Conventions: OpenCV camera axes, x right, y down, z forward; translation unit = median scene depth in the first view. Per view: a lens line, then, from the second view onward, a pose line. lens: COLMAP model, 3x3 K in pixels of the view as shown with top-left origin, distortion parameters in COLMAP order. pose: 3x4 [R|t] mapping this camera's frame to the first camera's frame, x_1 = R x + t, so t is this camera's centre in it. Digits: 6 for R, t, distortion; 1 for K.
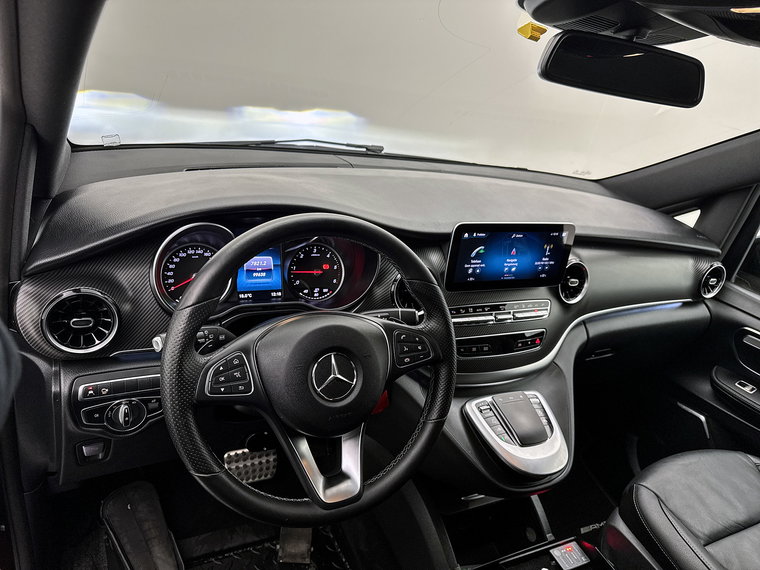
lens RADIAL K [[554.5, 0, 380.9], [0, 554.5, 288.6], [0, 0, 1]] dist [0.003210, -0.028501]
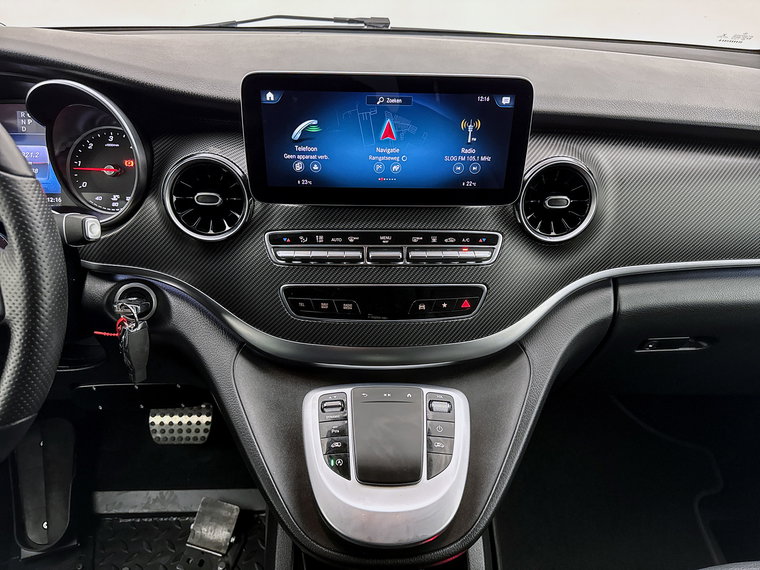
lens RADIAL K [[554.5, 0, 378.4], [0, 554.5, 293.6], [0, 0, 1]] dist [0.003210, -0.028501]
pose [[0.906108, 0.089003, -0.413578, 0.476825], [-0.054172, 0.993981, 0.095223, 0.038658], [0.419564, -0.063878, 0.905476, 0.505908]]
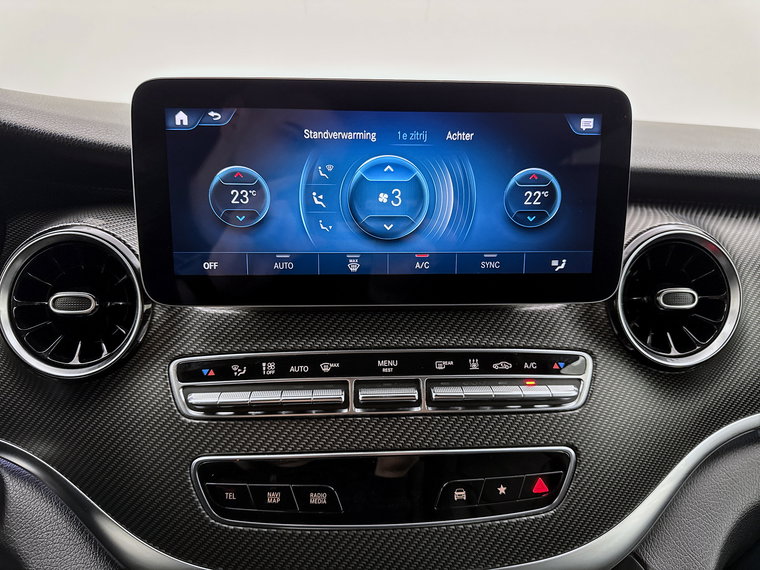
lens RADIAL K [[554.5, 0, 381.7], [0, 554.5, 291.6], [0, 0, 1]] dist [0.003210, -0.028501]
pose [[0.918753, -0.048295, -0.391868, 0.359244], [-0.031511, 0.980356, -0.194702, 0.057633], [0.393574, 0.191232, 0.899183, 0.748036]]
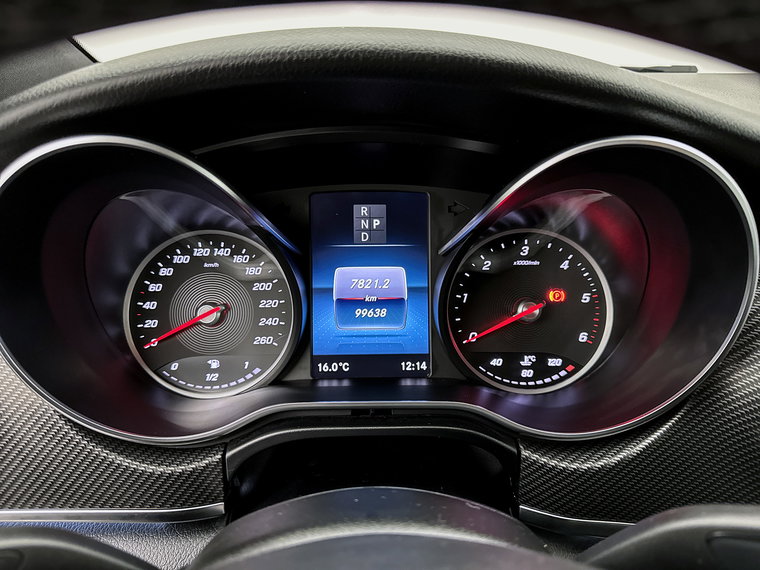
lens RADIAL K [[554.5, 0, 375.9], [0, 554.5, 284.3], [0, 0, 1]] dist [0.003210, -0.028501]
pose [[0.899163, 0.007580, -0.437549, -0.047769], [-0.034966, 0.997898, -0.054566, -0.023196], [0.436215, 0.064363, 0.897537, 0.629066]]
